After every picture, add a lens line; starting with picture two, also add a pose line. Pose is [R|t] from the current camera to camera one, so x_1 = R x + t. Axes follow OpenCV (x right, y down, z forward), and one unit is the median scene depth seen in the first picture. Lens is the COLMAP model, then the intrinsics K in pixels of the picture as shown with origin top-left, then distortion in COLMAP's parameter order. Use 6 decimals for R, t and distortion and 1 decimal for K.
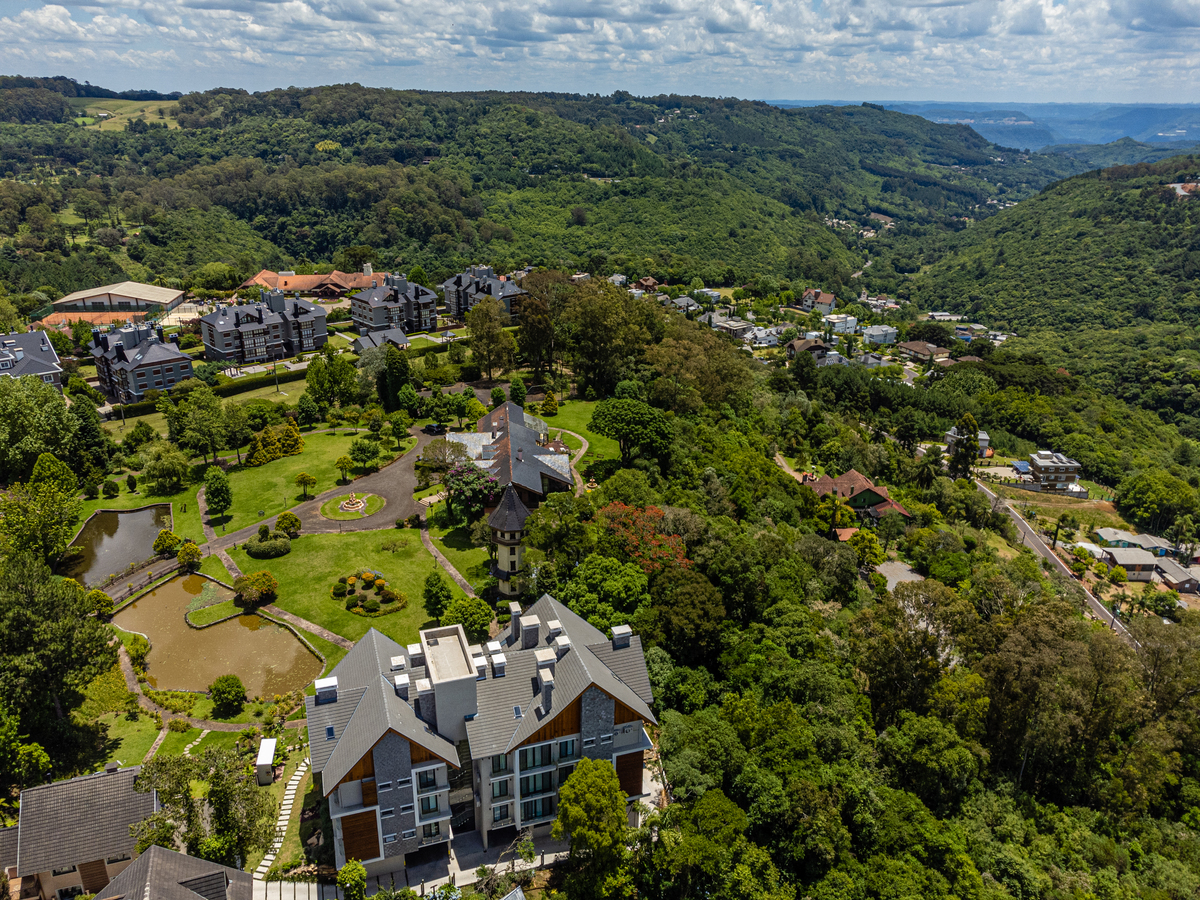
lens RADIAL K [[899.2, 0, 600.0], [0, 899.2, 450.0], [0, 0, 1]] dist [-0.001379, 0.024644]
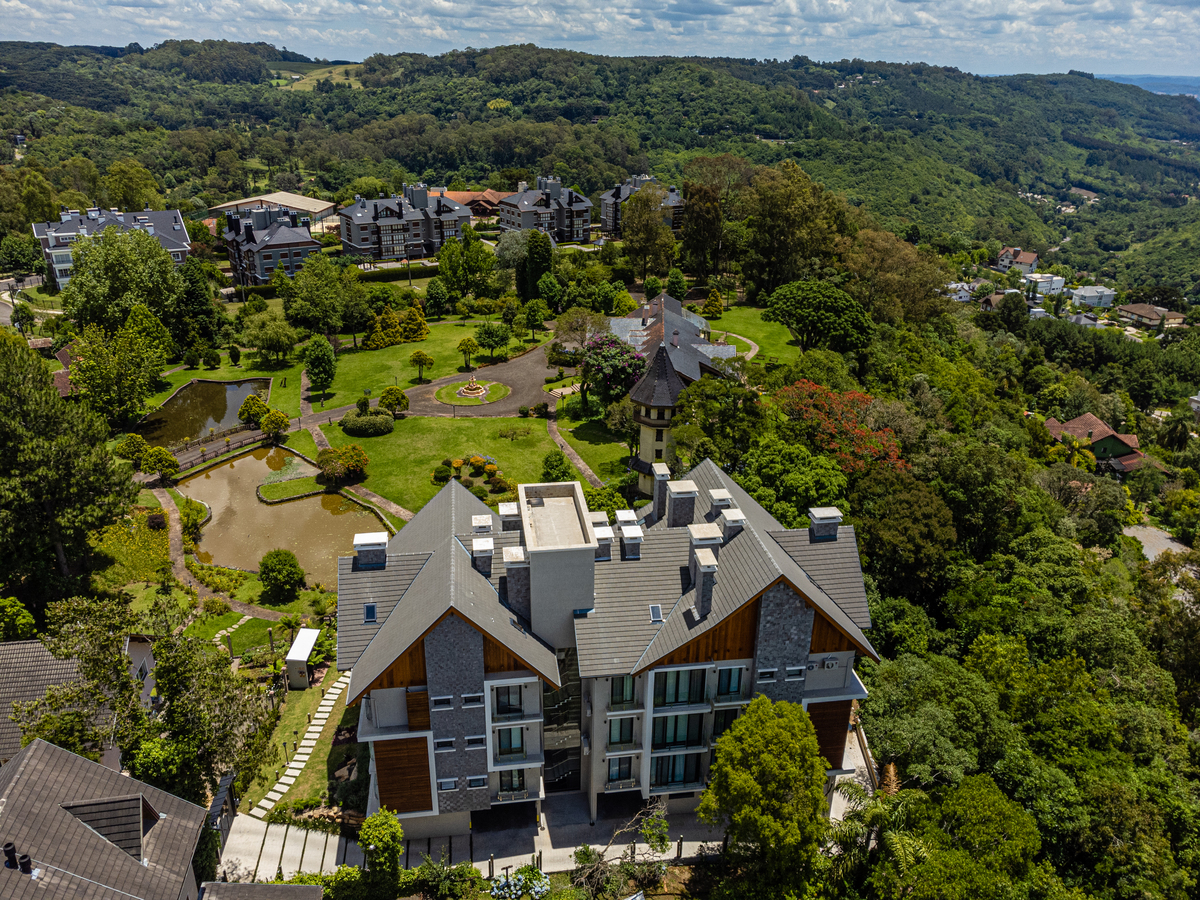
lens RADIAL K [[899.2, 0, 600.0], [0, 899.2, 450.0], [0, 0, 1]] dist [-0.001379, 0.024644]
pose [[0.984237, 0.071280, -0.161857, -0.014513], [-0.067634, 0.997319, 0.027929, 0.064245], [0.163414, -0.016542, 0.986419, 0.148227]]
